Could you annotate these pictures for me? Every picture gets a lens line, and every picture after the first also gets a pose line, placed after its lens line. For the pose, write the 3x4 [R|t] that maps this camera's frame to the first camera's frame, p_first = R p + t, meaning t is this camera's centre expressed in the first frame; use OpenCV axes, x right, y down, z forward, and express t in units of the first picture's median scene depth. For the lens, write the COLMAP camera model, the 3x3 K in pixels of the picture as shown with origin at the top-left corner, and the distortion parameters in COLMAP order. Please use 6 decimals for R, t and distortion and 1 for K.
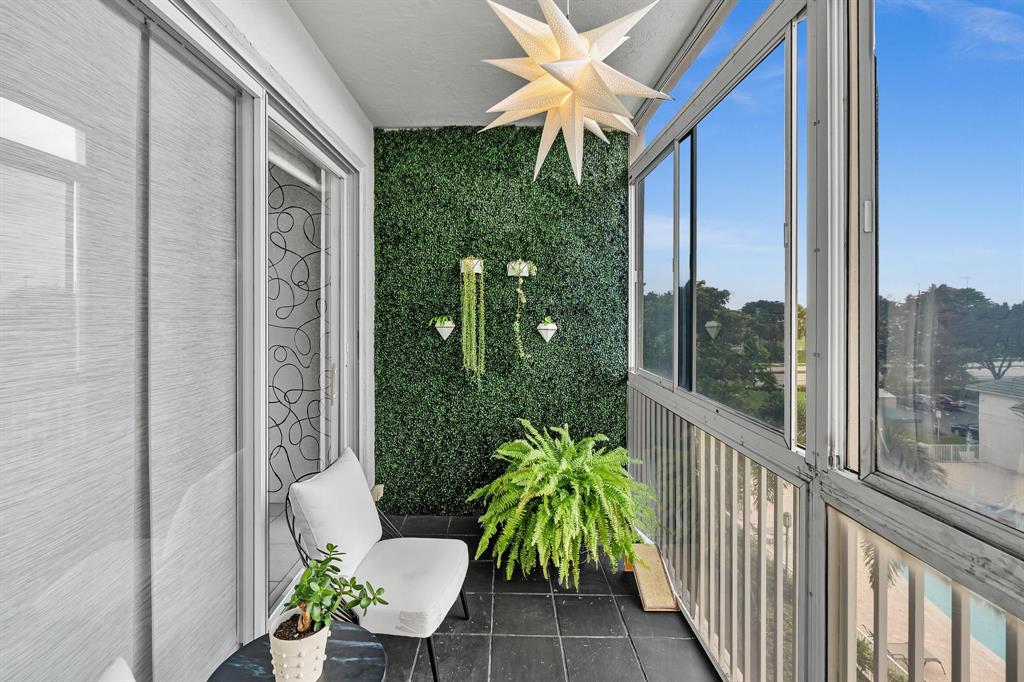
lens RADIAL K [[468.1, 0, 506.5], [0, 468.1, 312.4], [0, 0, 1]] dist [-0.008877, 0.000533]
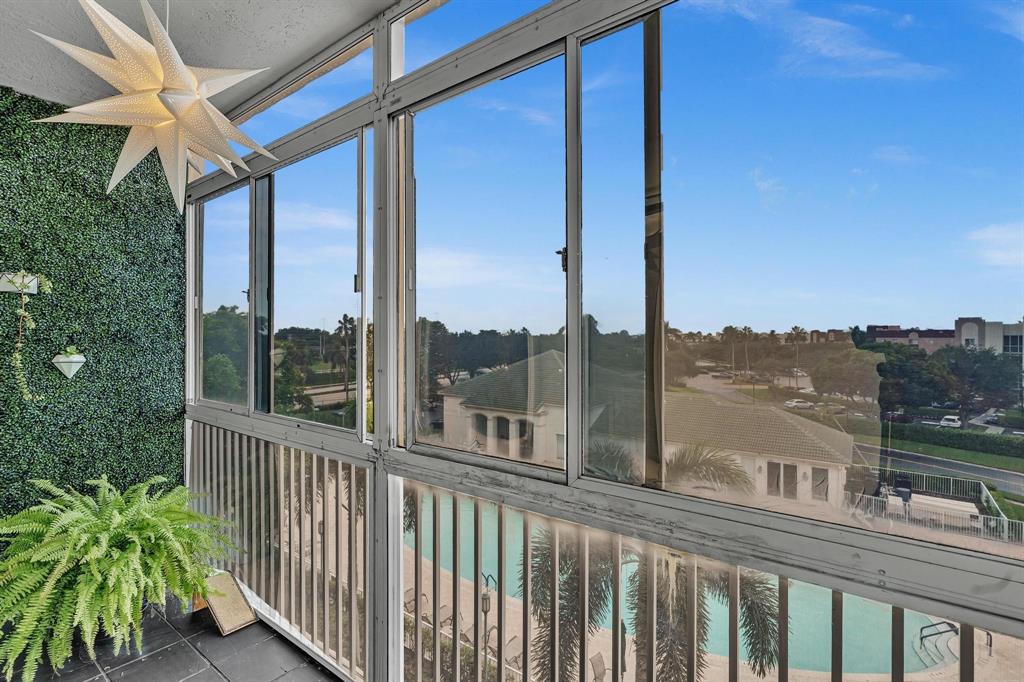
lens RADIAL K [[461.6, 0, 507.9], [0, 461.6, 338.3], [0, 0, 1]] dist [0.000874, 0.000518]
pose [[0.597144, 0.001408, 0.802133, -0.132175], [-0.000137, 0.999999, -0.001653, -0.004431], [-0.802134, 0.000877, 0.597143, -0.088969]]
